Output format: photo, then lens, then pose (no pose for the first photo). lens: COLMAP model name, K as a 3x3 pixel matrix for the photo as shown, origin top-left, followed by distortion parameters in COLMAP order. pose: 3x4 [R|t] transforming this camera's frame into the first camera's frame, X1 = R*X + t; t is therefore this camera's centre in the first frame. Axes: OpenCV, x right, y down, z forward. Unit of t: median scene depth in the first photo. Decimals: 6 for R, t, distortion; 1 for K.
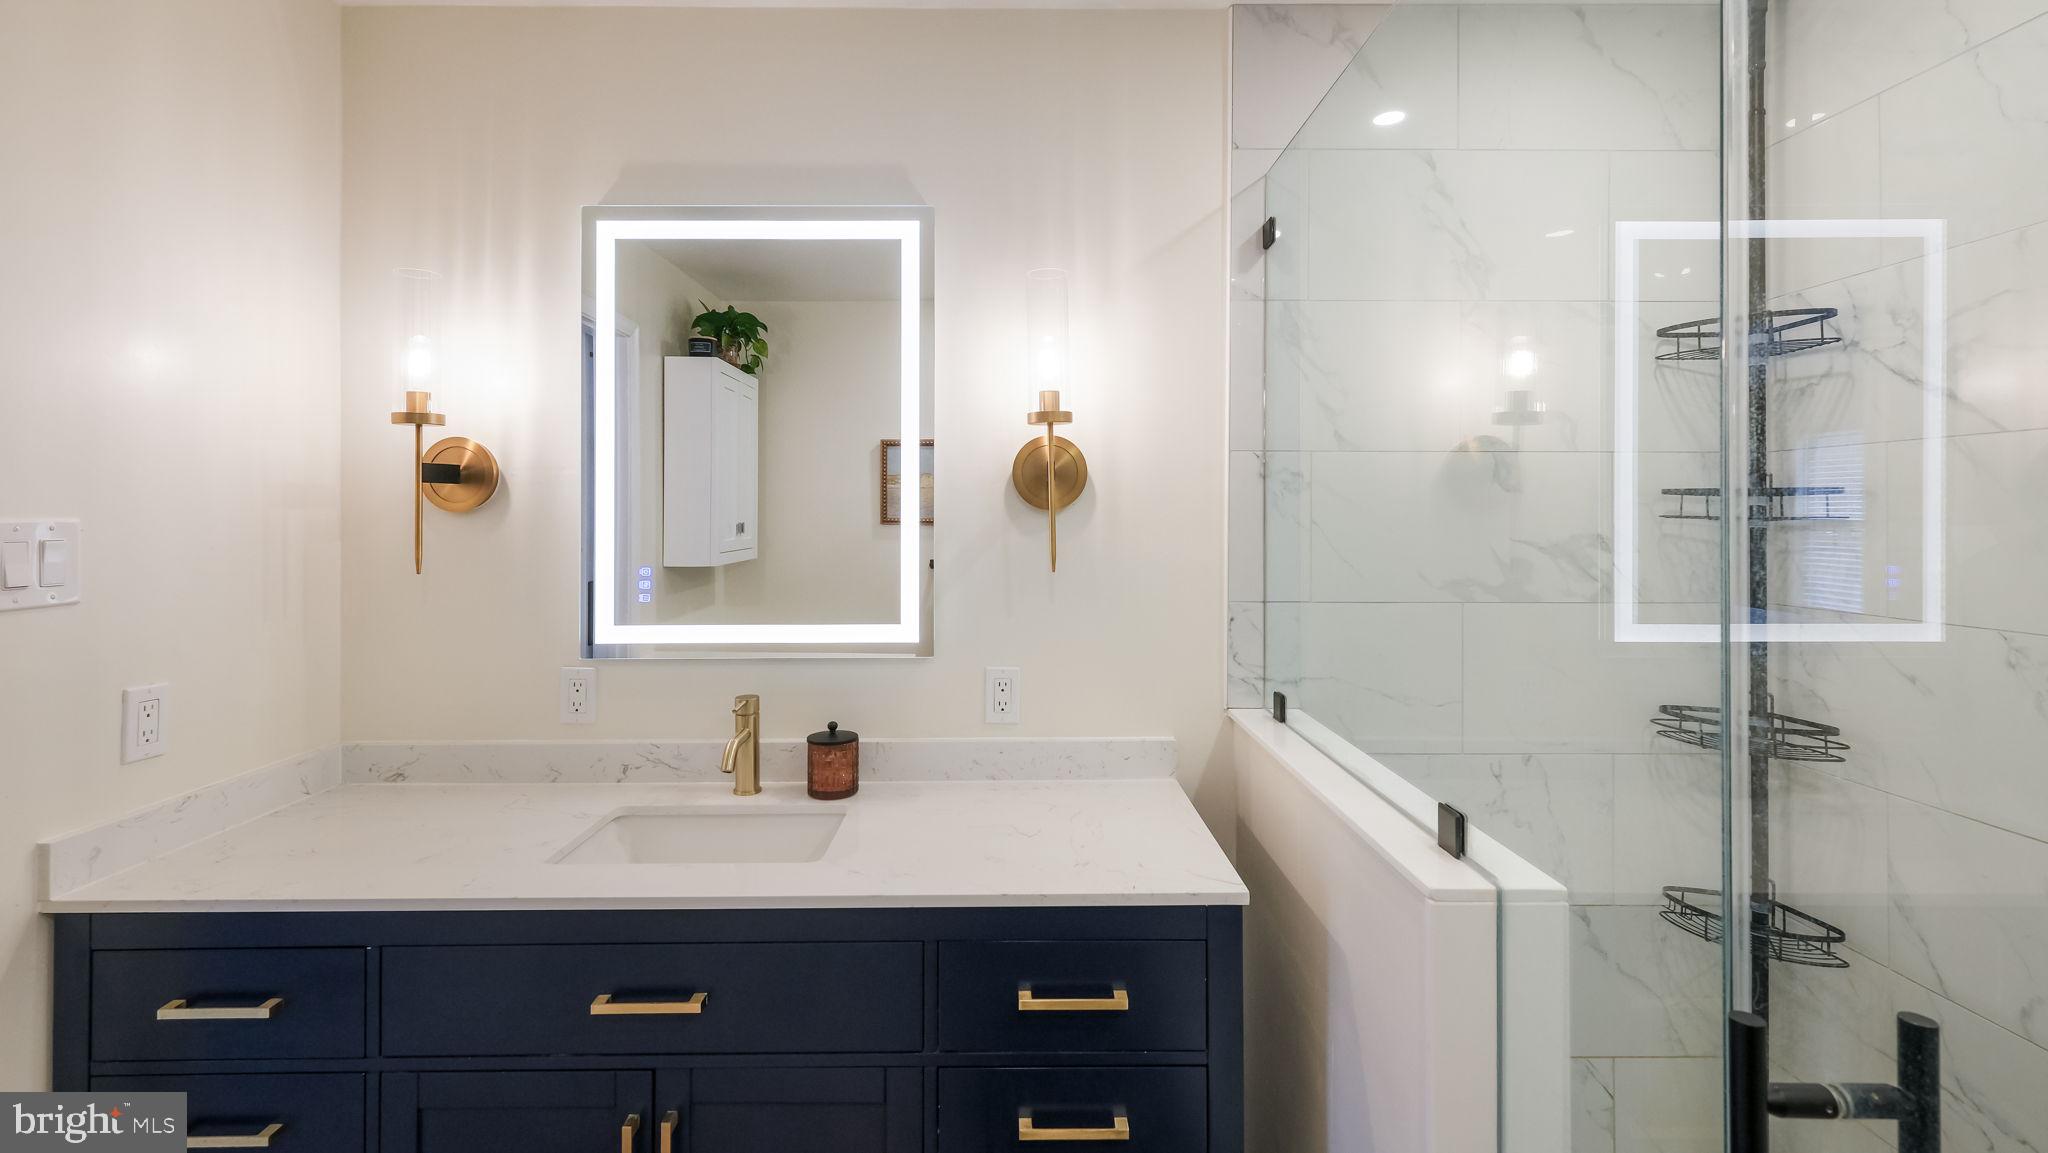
lens RADIAL K [[907.0, 0, 1035.9], [0, 907.0, 564.3], [0, 0, 1]] dist [-0.001732, -0.000035]
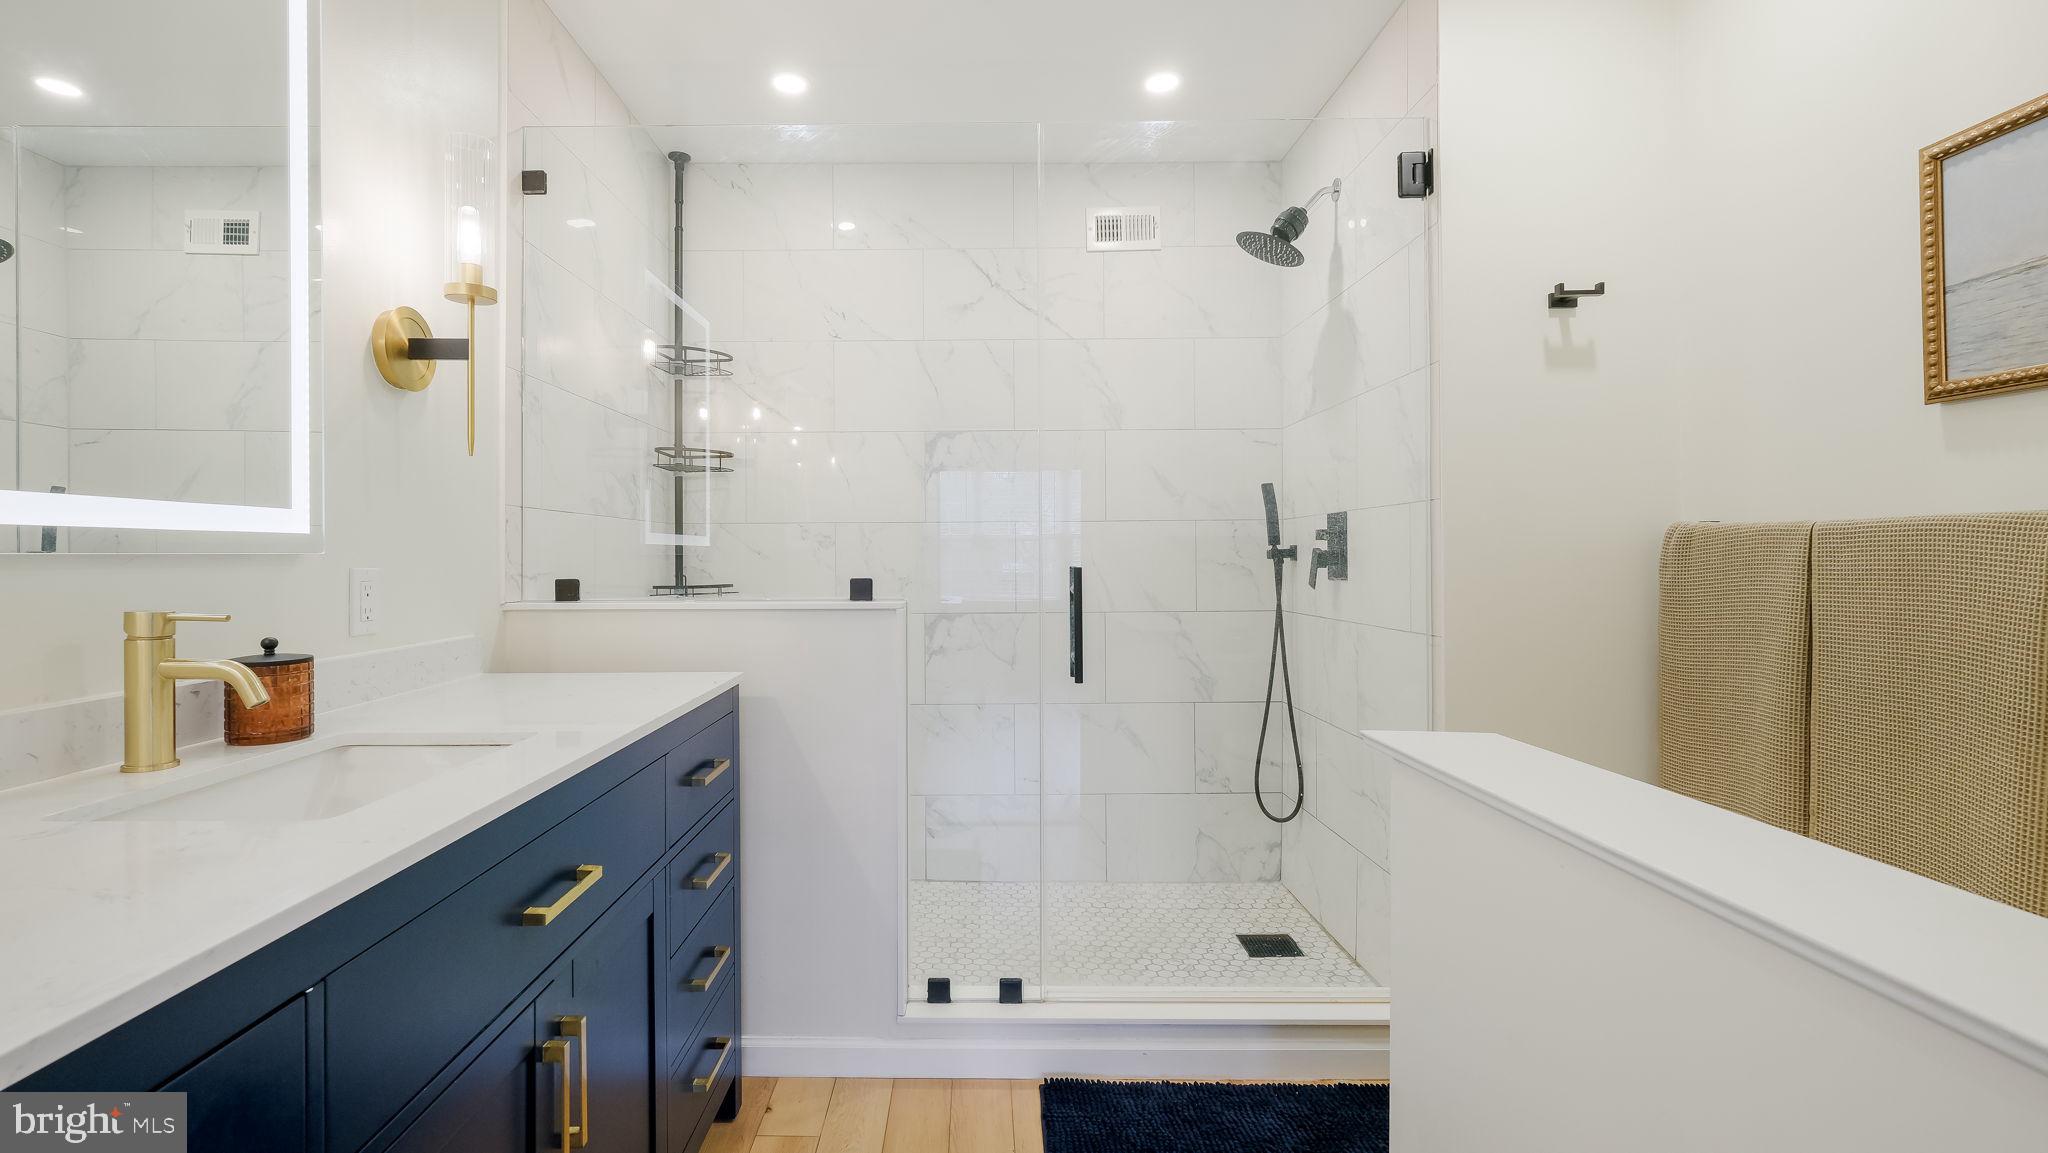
lens RADIAL K [[907.0, 0, 1035.9], [0, 907.0, 564.3], [0, 0, 1]] dist [-0.001732, -0.000035]
pose [[-0.013601, -0.008633, 0.999870, -0.908006], [-0.011814, 0.999894, 0.008473, 0.096924], [-0.999838, -0.011697, -0.013701, 0.369779]]
